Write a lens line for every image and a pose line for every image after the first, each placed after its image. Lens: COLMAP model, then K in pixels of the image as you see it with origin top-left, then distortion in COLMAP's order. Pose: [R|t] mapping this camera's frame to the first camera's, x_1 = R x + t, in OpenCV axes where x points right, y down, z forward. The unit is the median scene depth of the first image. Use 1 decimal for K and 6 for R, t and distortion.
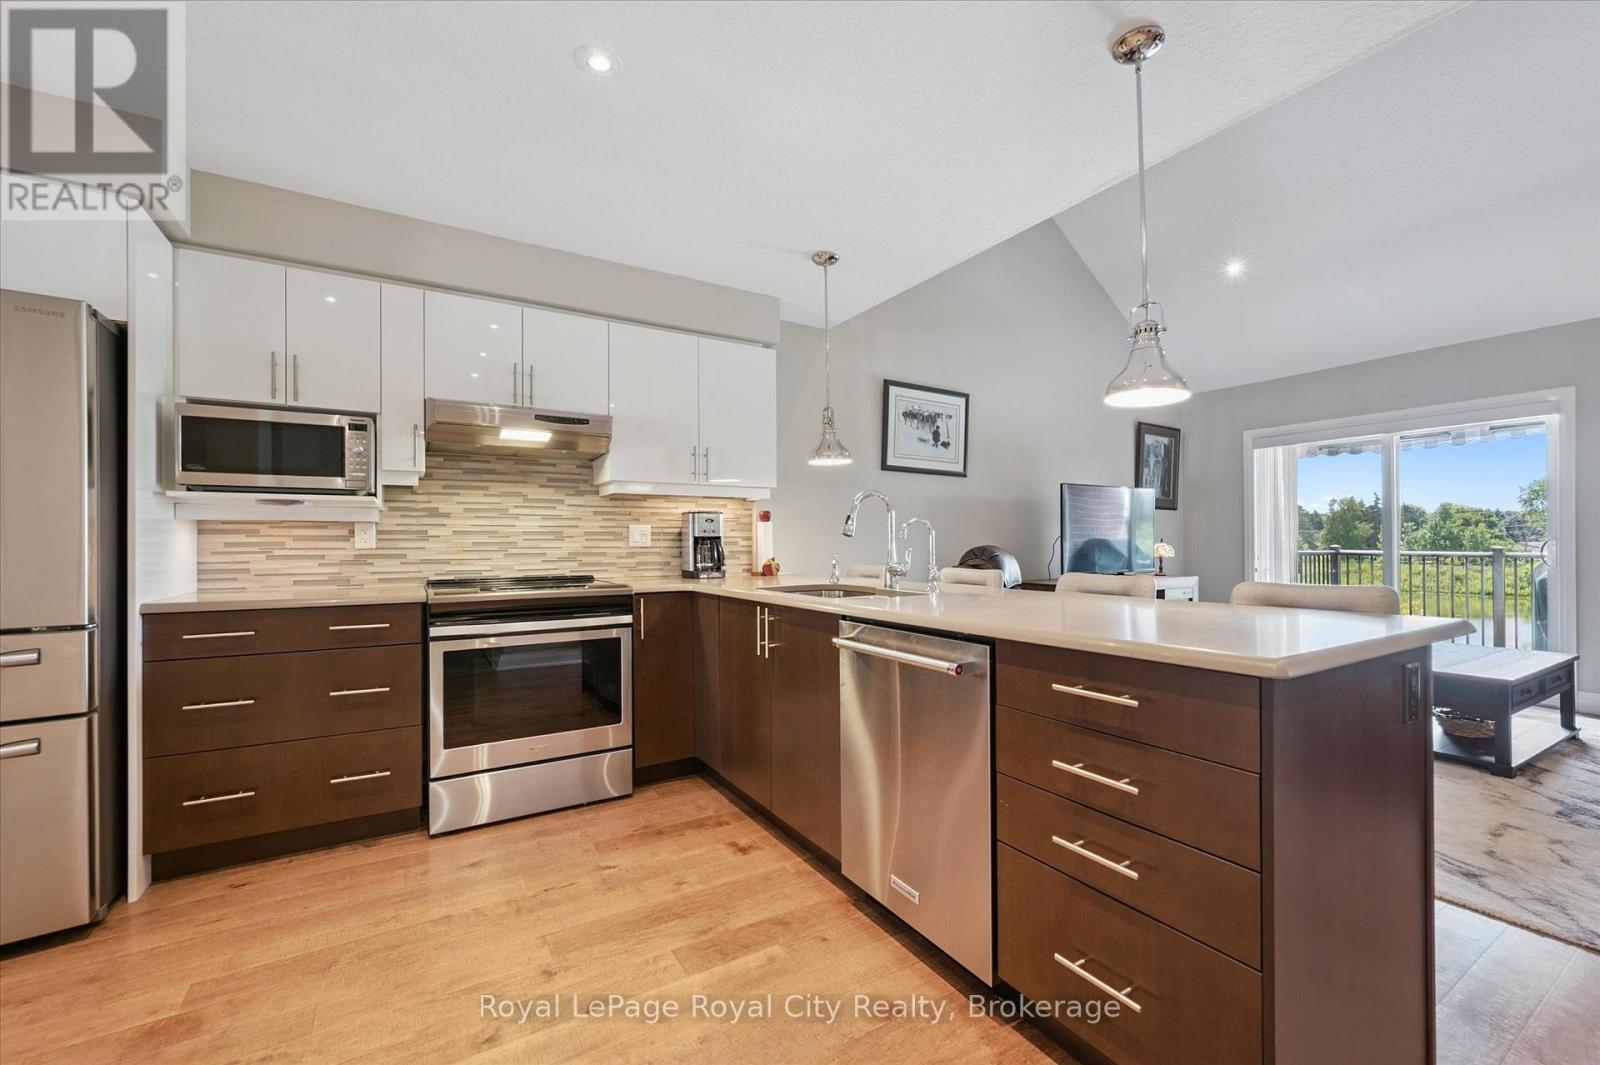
lens RADIAL K [[649.0, 0, 802.9], [0, 649.0, 535.2], [0, 0, 1]] dist [-0.003487, 0.000110]
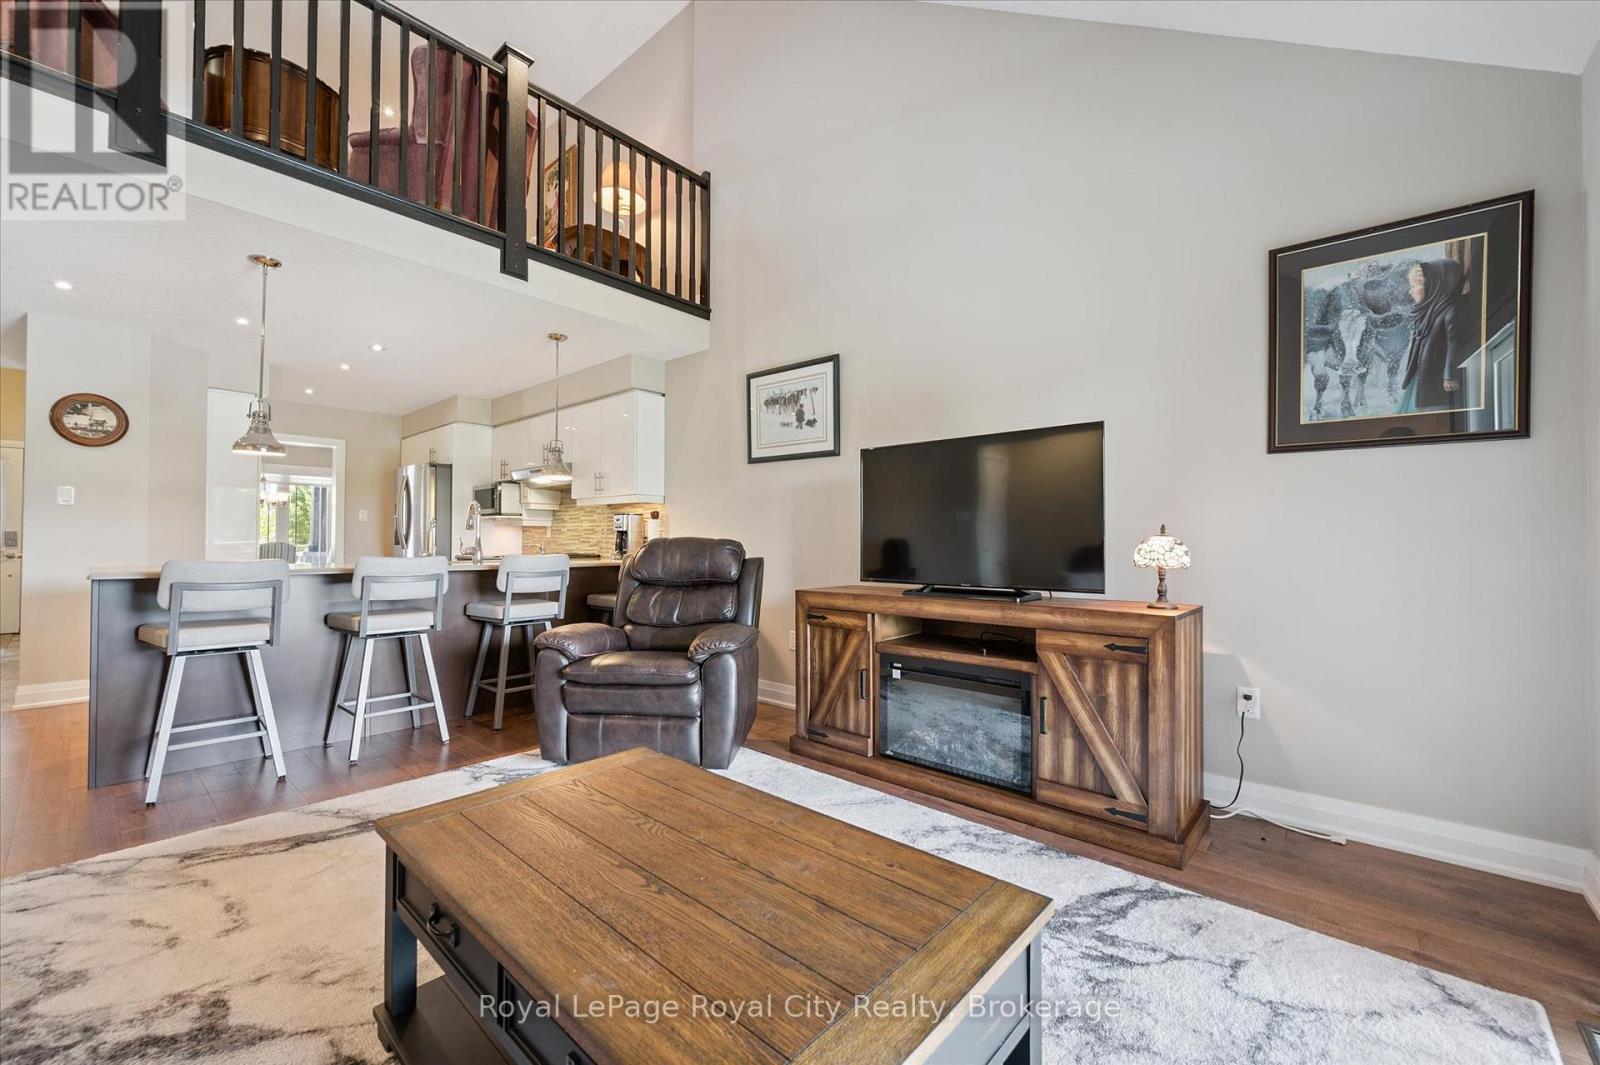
lens RADIAL K [[638.1, 0, 805.2], [0, 638.1, 532.8], [0, 0, 1]] dist [0.001487, 0.000295]
pose [[0.304241, -0.006508, -0.952573, 1.462692], [0.007055, 0.999965, -0.004579, 0.016931], [0.952569, -0.005327, 0.304276, 1.034131]]
